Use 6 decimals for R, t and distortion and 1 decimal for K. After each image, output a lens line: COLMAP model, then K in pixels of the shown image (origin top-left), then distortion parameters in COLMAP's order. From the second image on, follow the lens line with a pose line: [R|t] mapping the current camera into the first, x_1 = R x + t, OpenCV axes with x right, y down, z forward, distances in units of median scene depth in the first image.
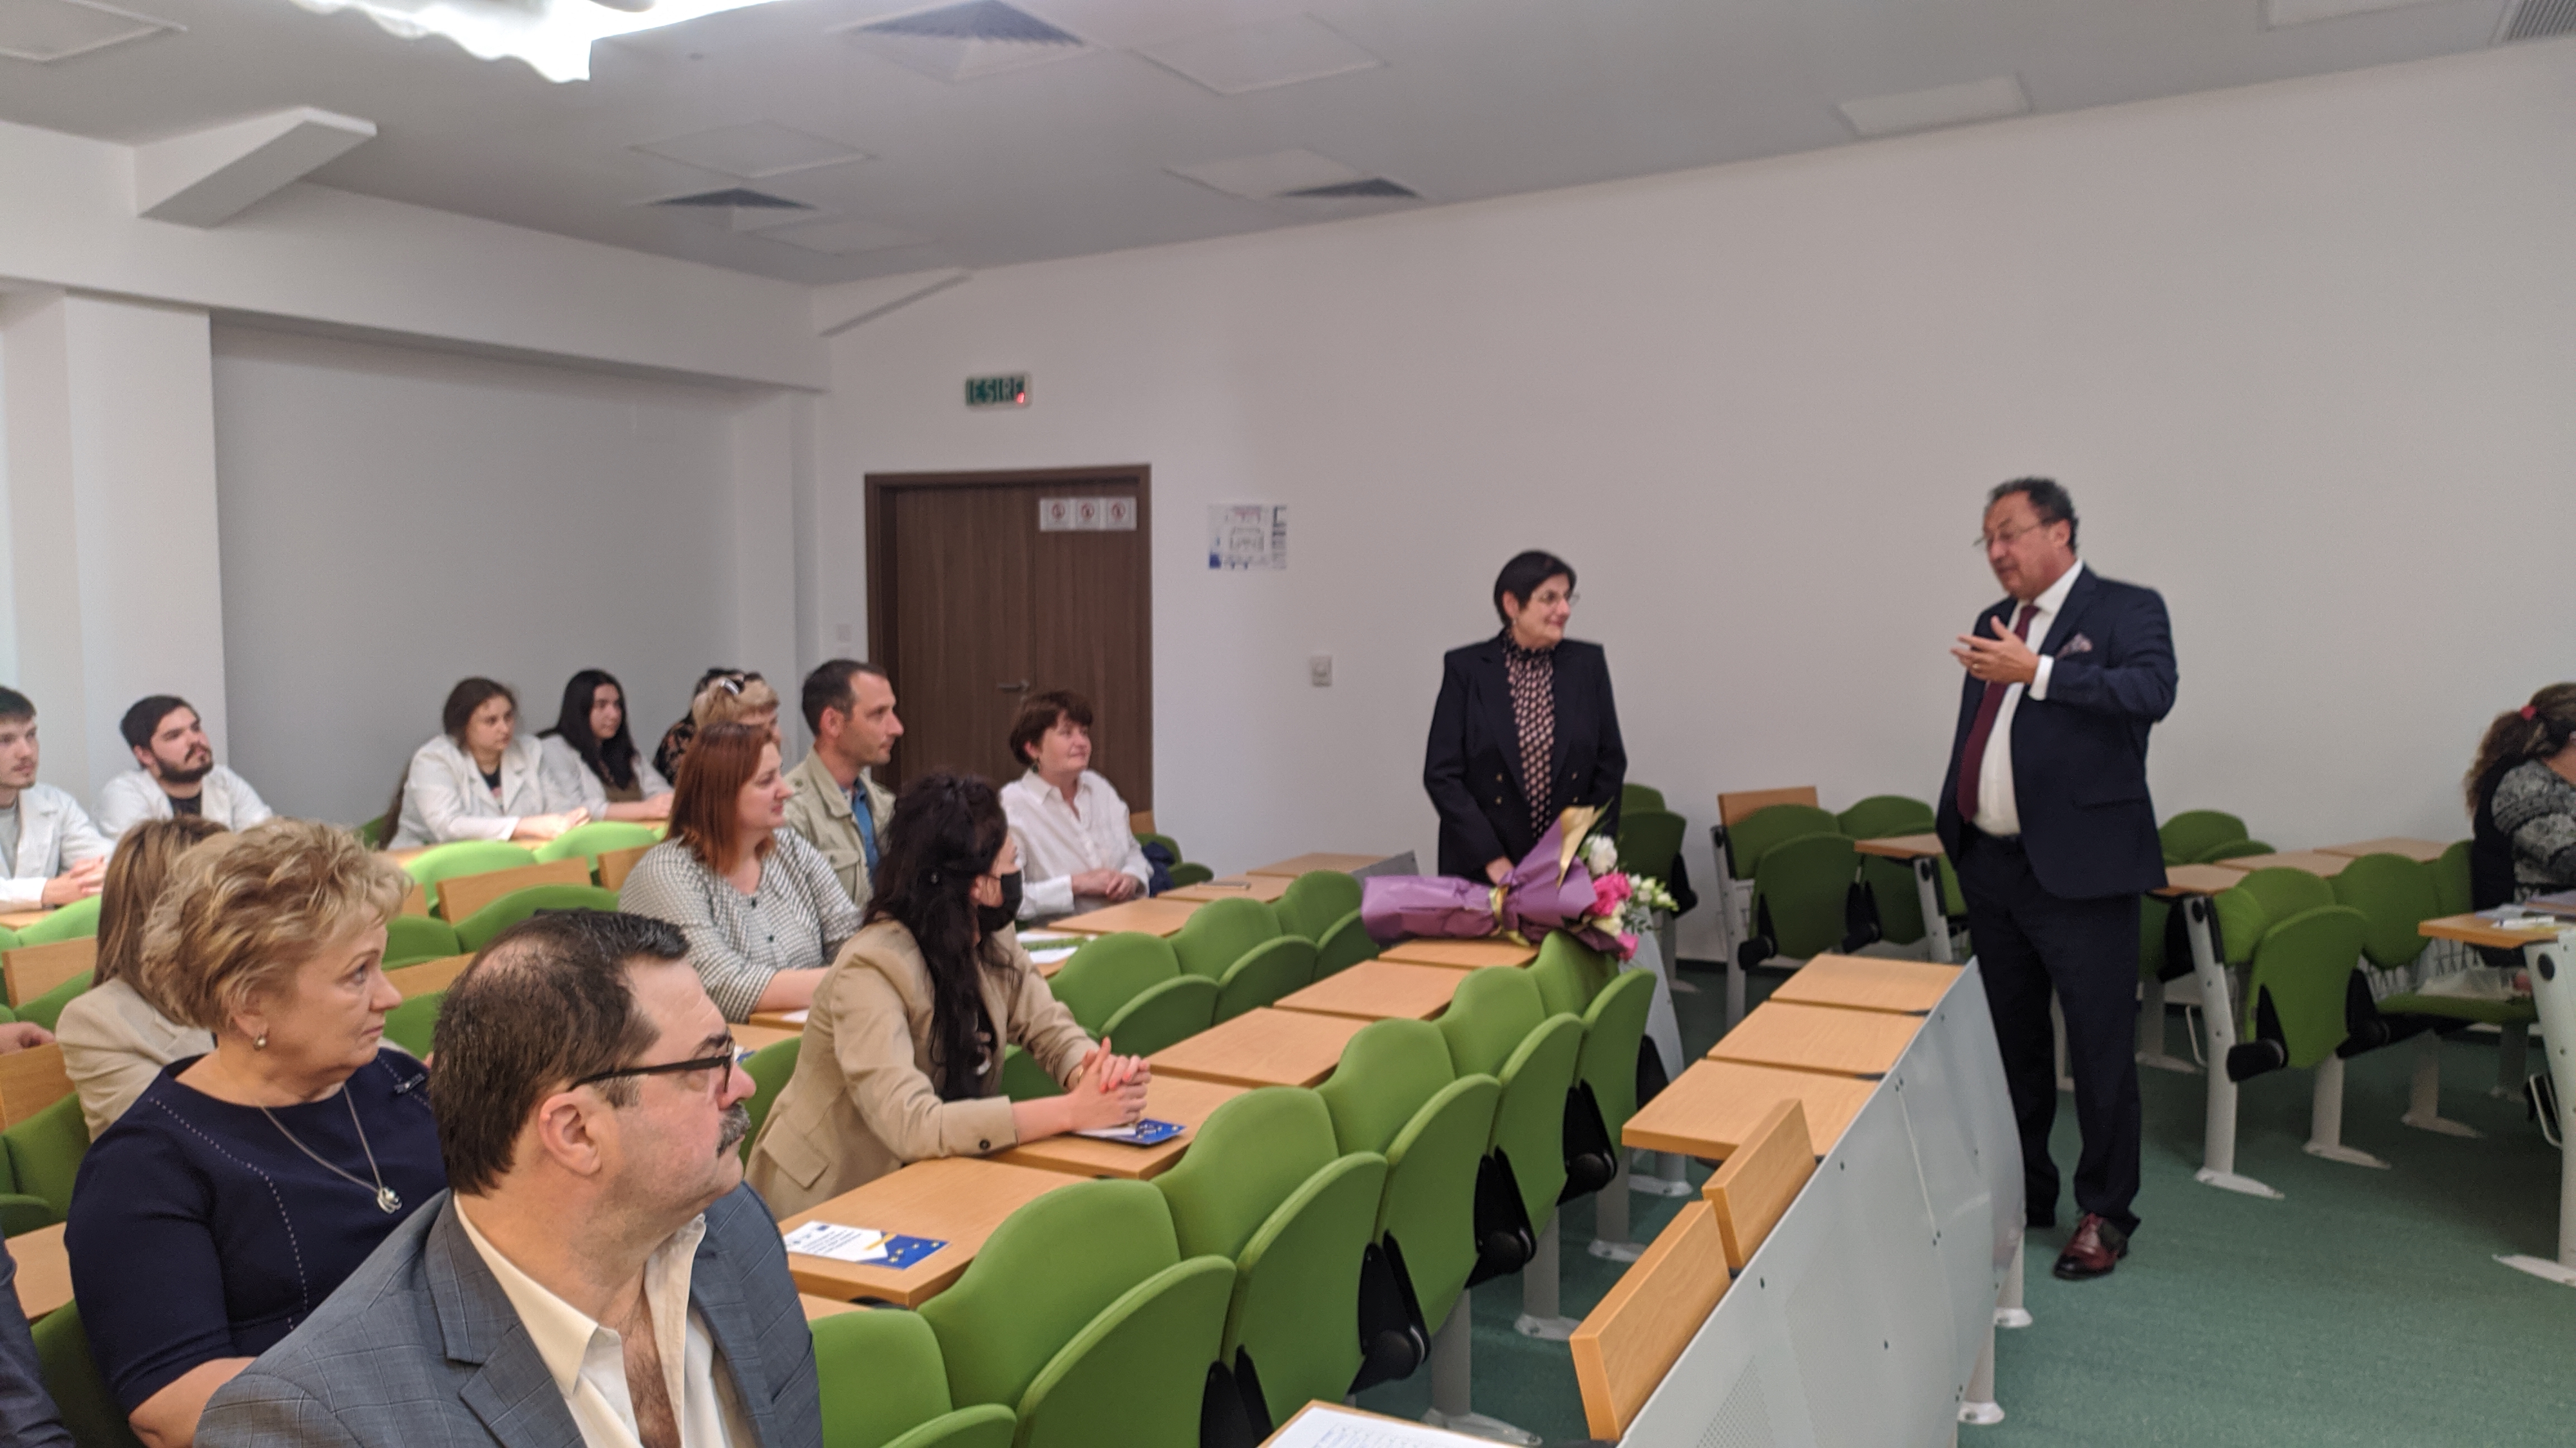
lens RADIAL K [[1856.0, 0, 1285.6], [0, 1856.0, 784.9], [0, 0, 1]] dist [-0.001160, -0.000825]
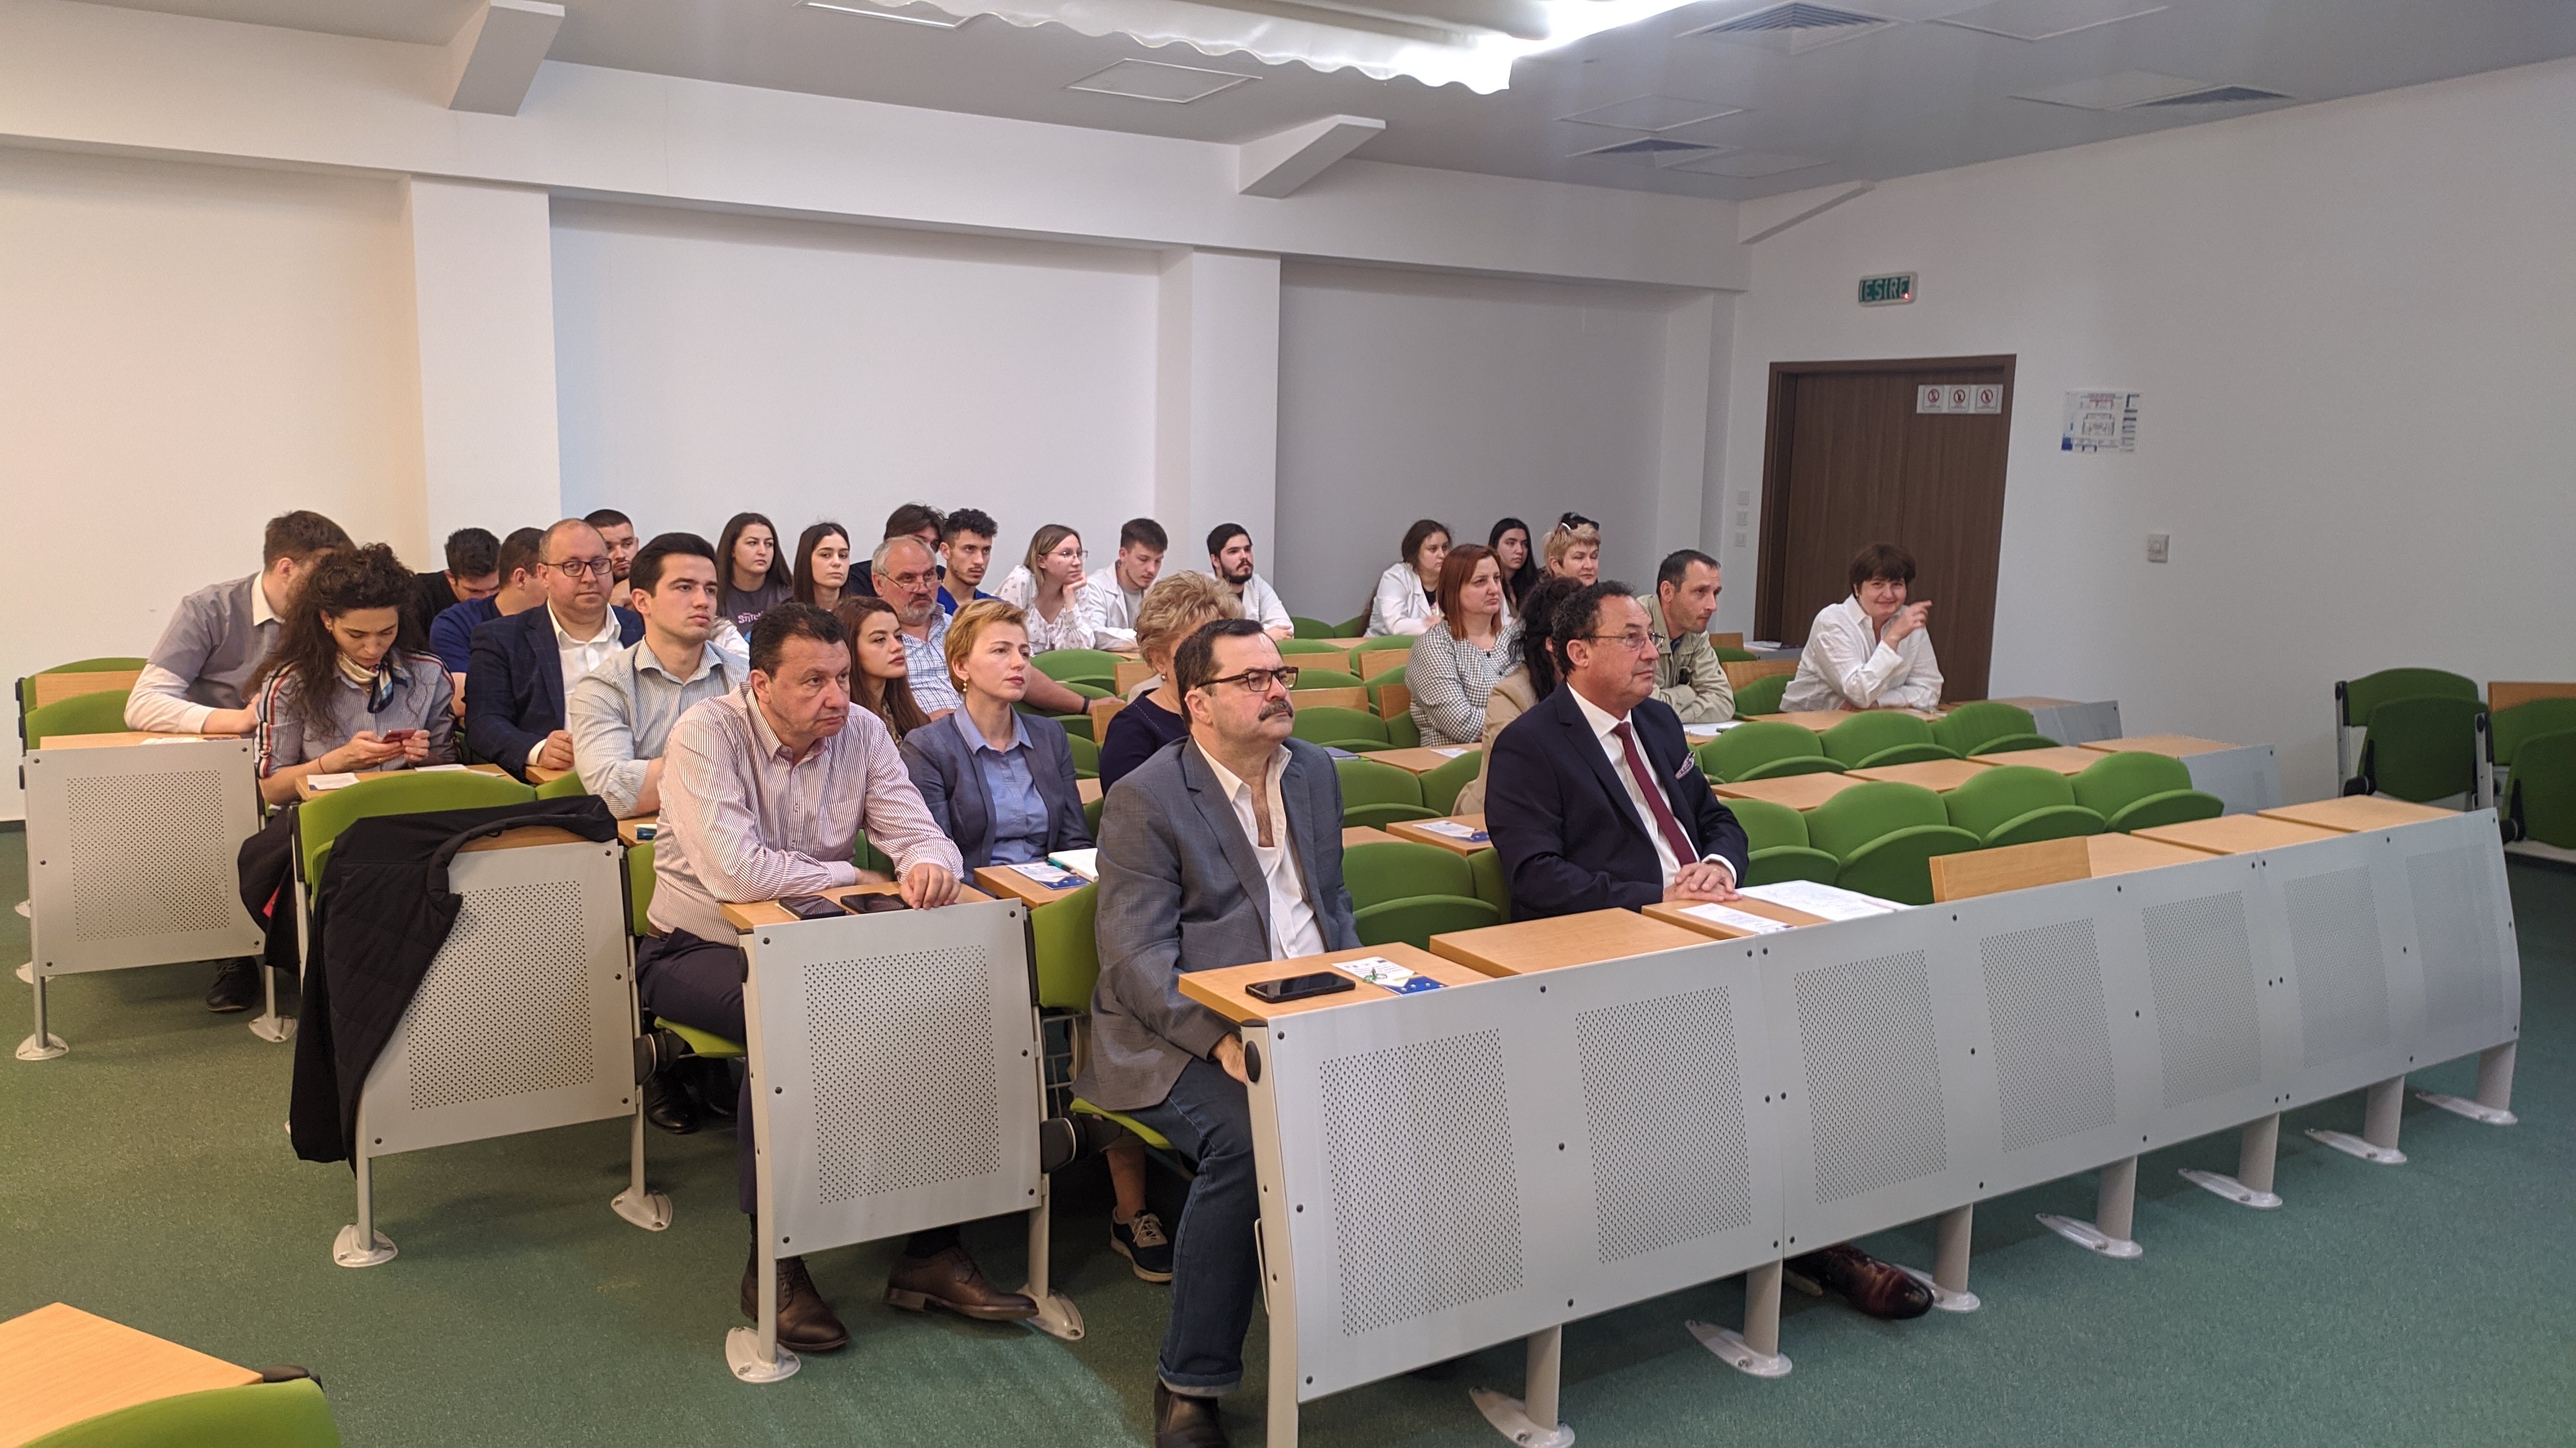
lens RADIAL K [[1810.9, 0, 1285.3], [0, 1810.9, 720.1], [0, 0, 1]] dist [-0.002224, -0.000191]
pose [[0.852383, 0.096111, -0.514010, 0.134446], [-0.076073, 0.995298, 0.059952, 0.011786], [0.517355, -0.012000, 0.855687, -0.148608]]
